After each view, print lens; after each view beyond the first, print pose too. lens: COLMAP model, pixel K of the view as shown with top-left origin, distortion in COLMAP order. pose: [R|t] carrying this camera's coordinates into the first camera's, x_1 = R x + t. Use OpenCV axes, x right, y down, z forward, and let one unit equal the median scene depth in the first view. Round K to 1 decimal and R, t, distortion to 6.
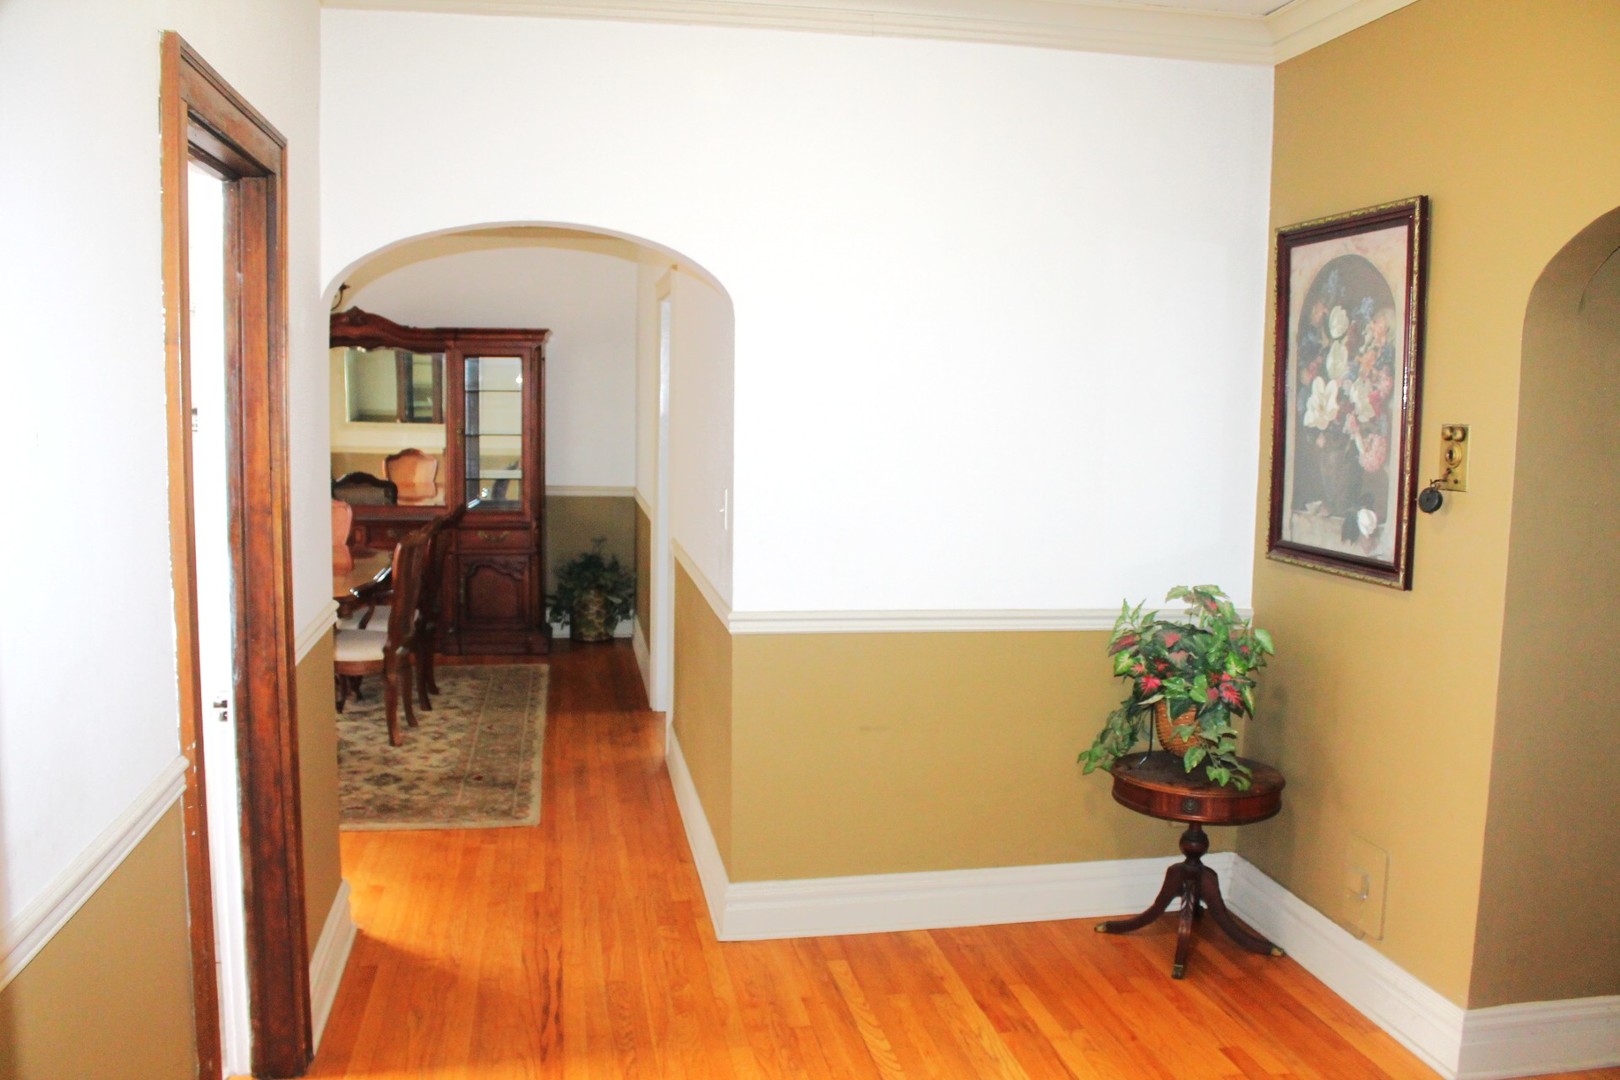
lens RADIAL K [[1339.8, 0, 810.0], [0, 1339.8, 540.0], [0, 0, 1]] dist [-0.174116, 0.166983]
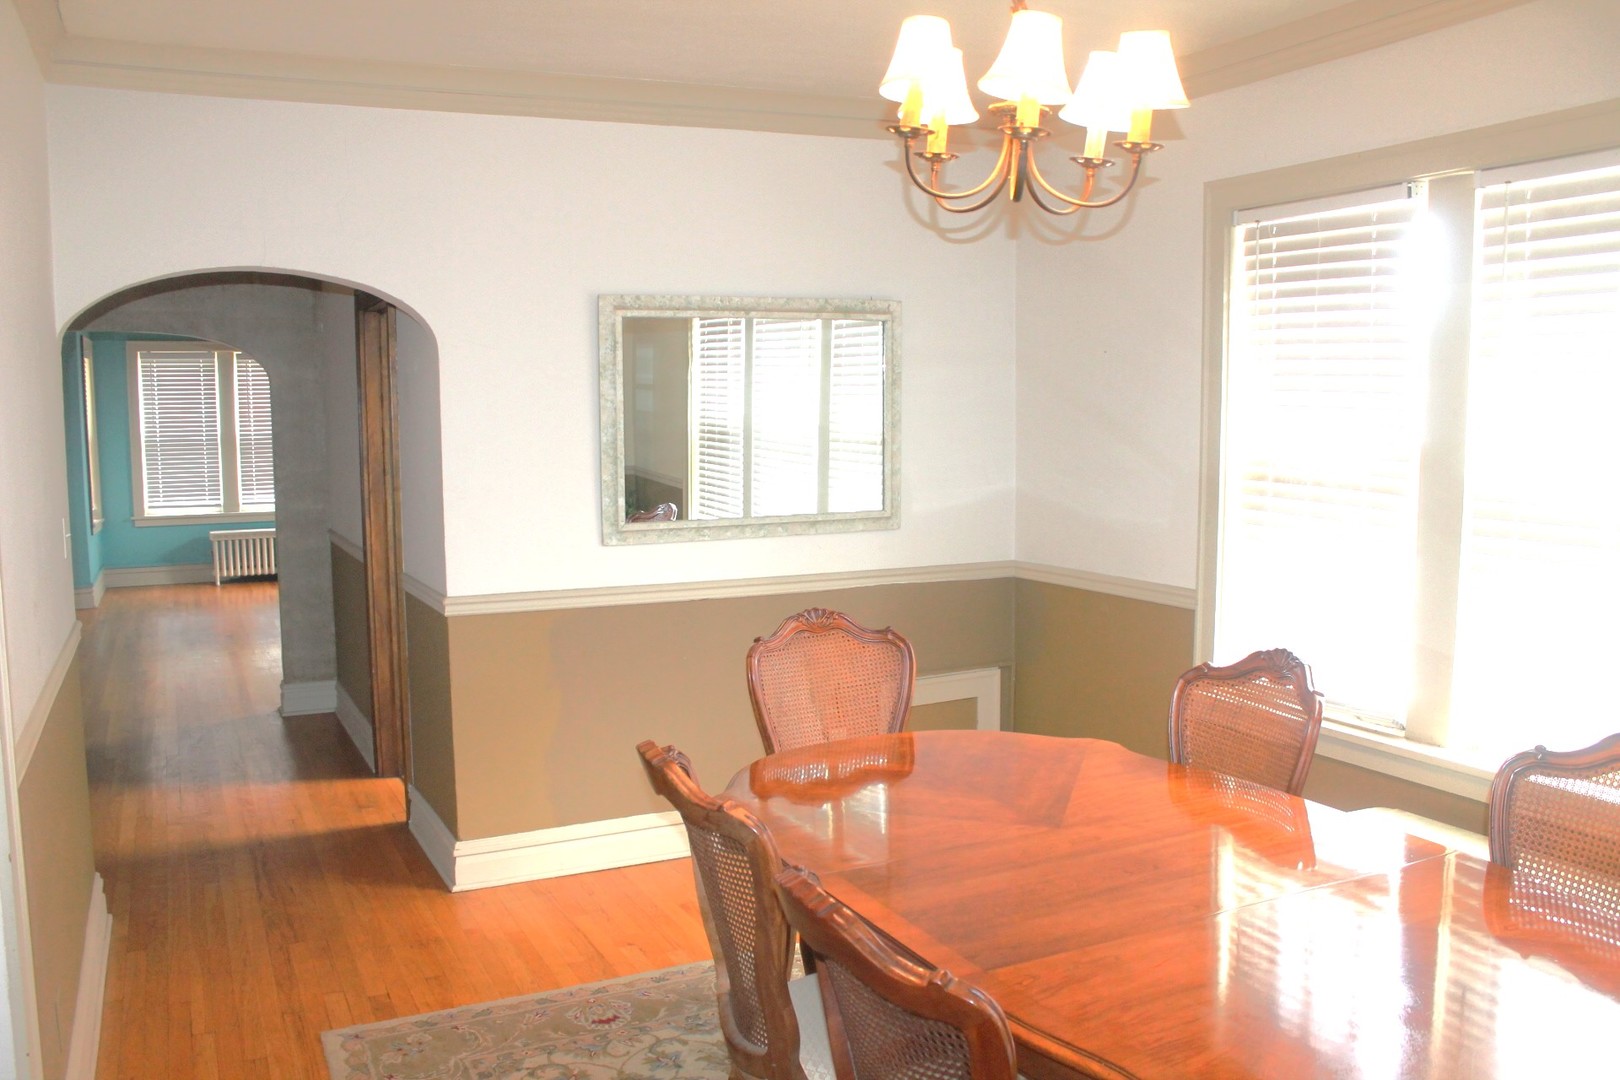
lens RADIAL K [[1339.8, 0, 810.0], [0, 1339.8, 540.0], [0, 0, 1]] dist [-0.174116, 0.166983]
pose [[-0.963554, 0.018590, -0.266865, -0.227213], [-0.034664, 0.980495, 0.193462, -0.150243], [0.265257, 0.195661, -0.944116, 1.361502]]
